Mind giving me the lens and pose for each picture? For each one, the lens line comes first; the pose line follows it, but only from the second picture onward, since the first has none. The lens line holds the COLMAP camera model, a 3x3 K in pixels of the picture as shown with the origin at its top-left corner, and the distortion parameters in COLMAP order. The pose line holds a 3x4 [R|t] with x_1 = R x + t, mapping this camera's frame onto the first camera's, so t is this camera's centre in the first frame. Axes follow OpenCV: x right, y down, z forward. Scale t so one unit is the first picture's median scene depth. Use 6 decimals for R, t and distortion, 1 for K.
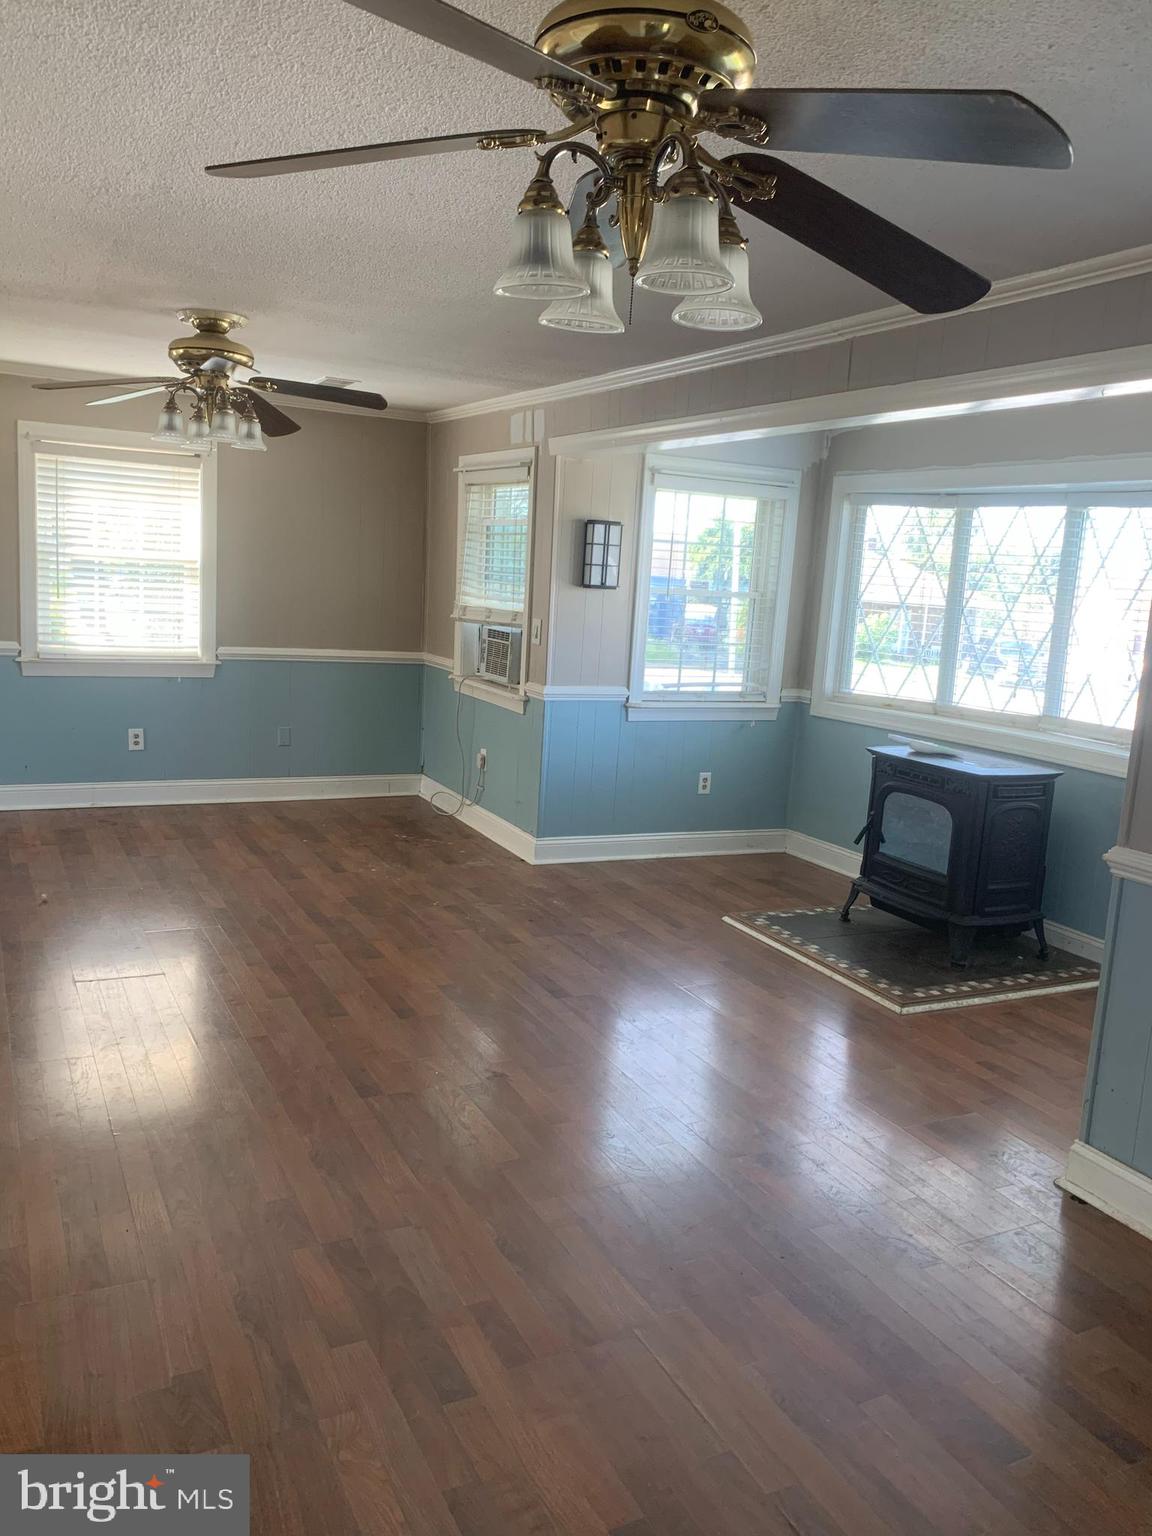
lens RADIAL K [[1177.6, 0, 582.2], [0, 1177.6, 758.9], [0, 0, 1]] dist [0.036700, -0.041874]
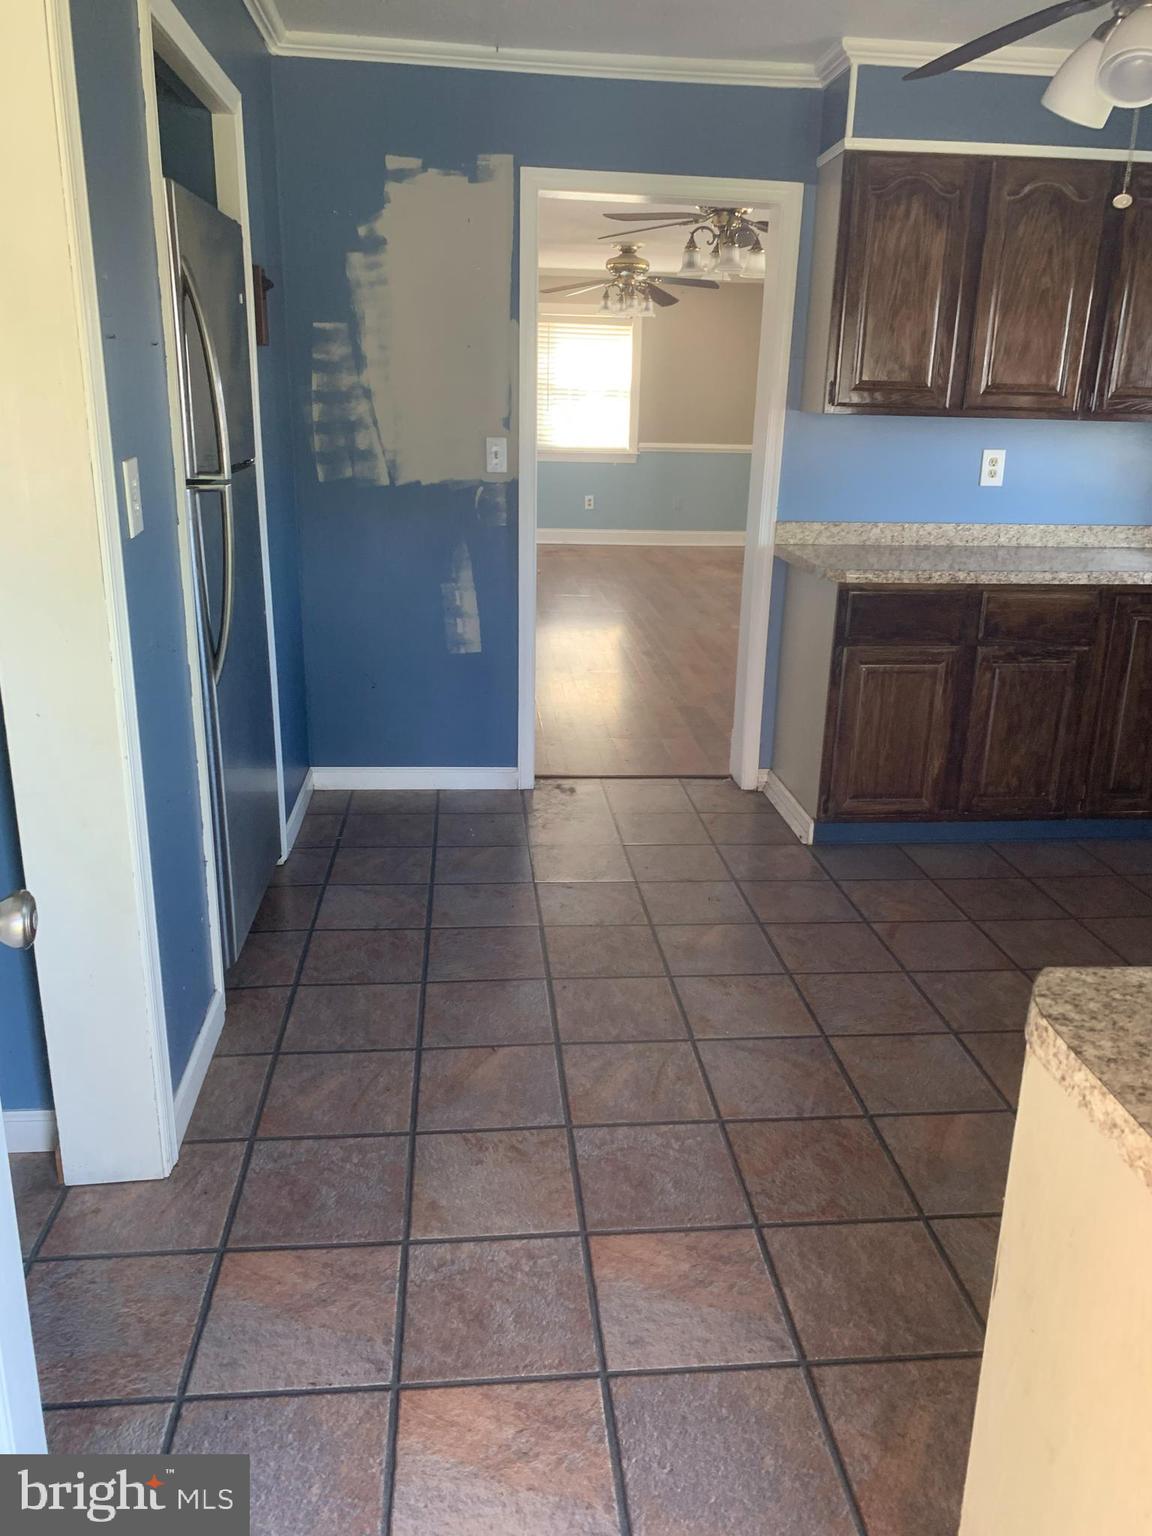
lens RADIAL K [[1177.6, 0, 581.1], [0, 1177.6, 776.5], [0, 0, 1]] dist [0.036700, -0.041874]
pose [[0.927441, 0.083127, -0.364614, 0.254641], [-0.031086, 0.988745, 0.146348, 0.128699], [0.372676, -0.124394, 0.919586, -0.586894]]
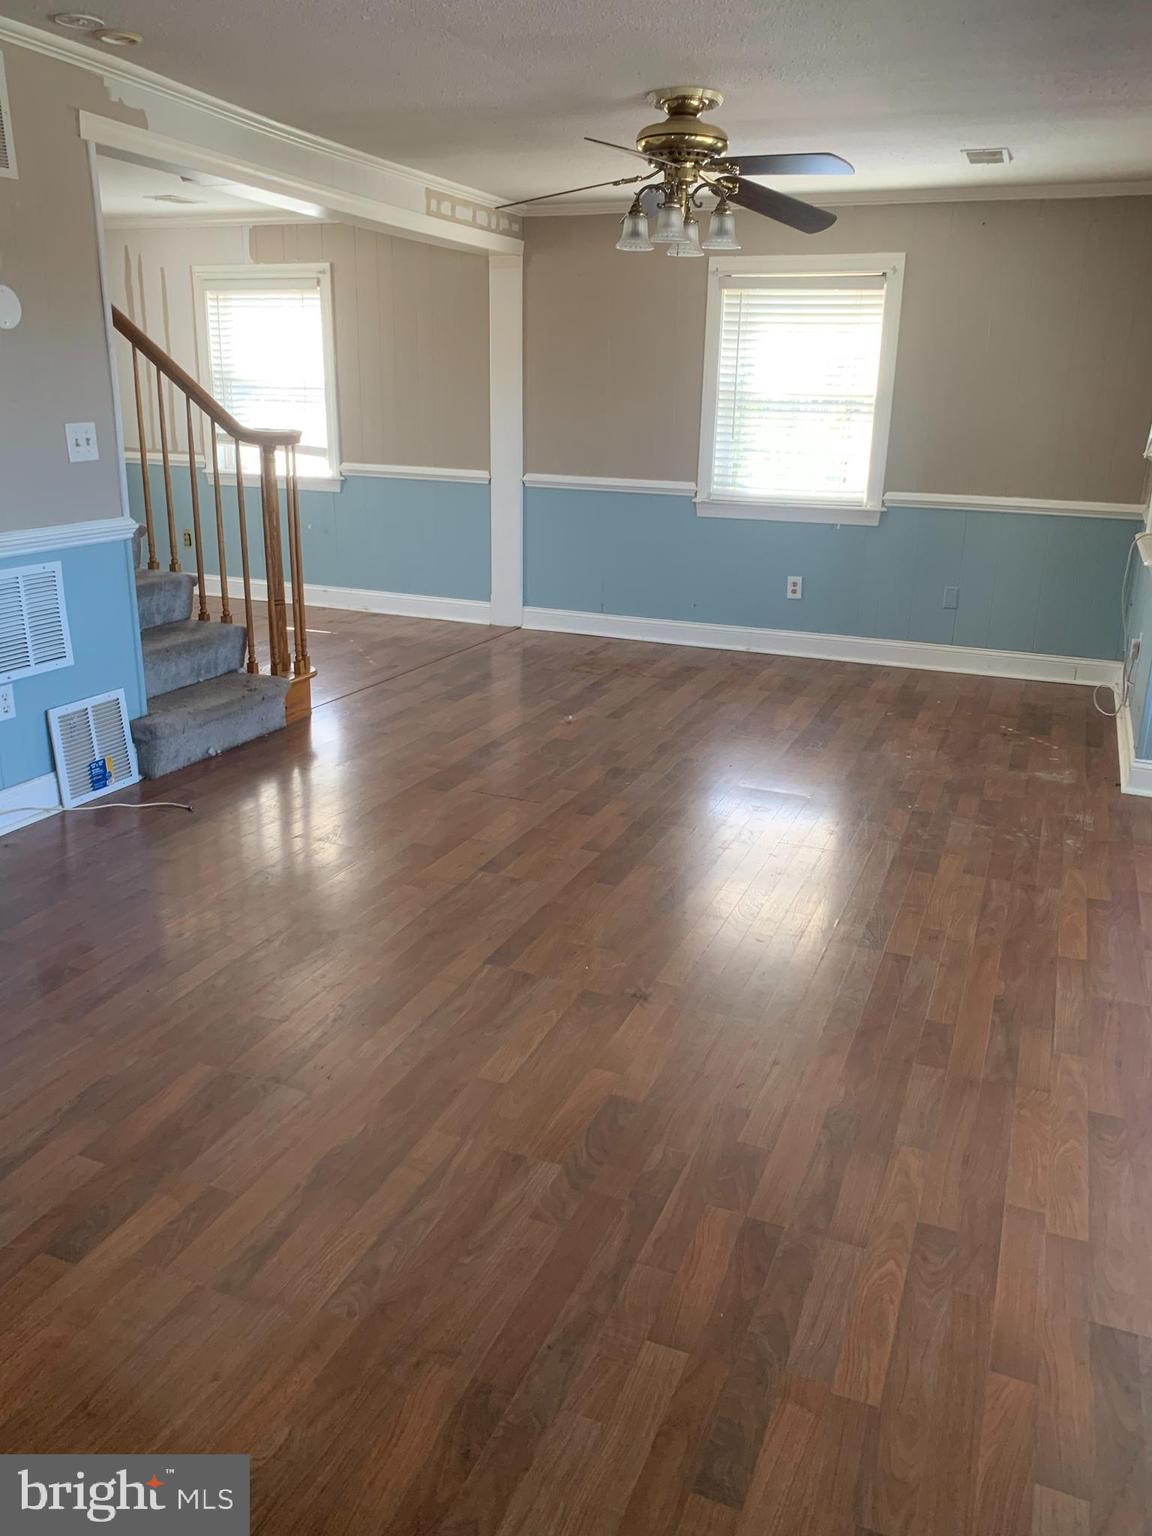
lens RADIAL K [[1177.6, 0, 578.1], [0, 1177.6, 753.3], [0, 0, 1]] dist [0.036700, -0.041874]
pose [[0.665908, 0.180154, -0.723955, 0.250564], [-0.102456, 0.983294, 0.150448, -0.010928], [0.738965, -0.026011, 0.673242, 0.228239]]
